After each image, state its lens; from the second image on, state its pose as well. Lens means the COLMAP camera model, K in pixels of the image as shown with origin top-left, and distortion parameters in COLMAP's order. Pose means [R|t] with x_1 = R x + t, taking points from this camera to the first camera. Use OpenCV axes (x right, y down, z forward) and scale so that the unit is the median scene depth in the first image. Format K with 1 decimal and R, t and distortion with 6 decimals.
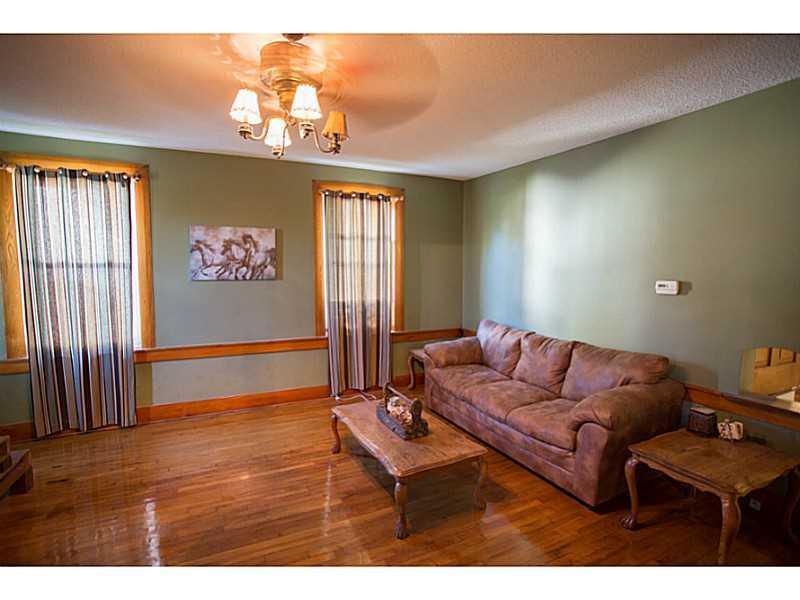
lens RADIAL K [[407.1, 0, 400.0], [0, 407.1, 300.0], [0, 0, 1]] dist [-0.003091, -0.000348]
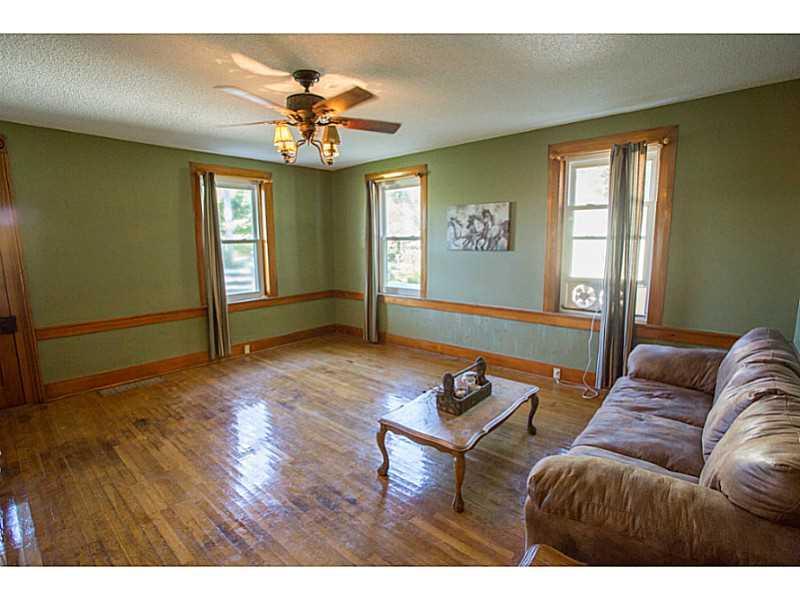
lens RADIAL K [[407.1, 0, 400.0], [0, 407.1, 300.0], [0, 0, 1]] dist [-0.003091, -0.000348]
pose [[0.420415, 0.130399, -0.897913, 0.567192], [-0.065442, 0.991399, 0.113335, -0.025030], [0.904969, 0.011114, 0.425332, 0.305588]]
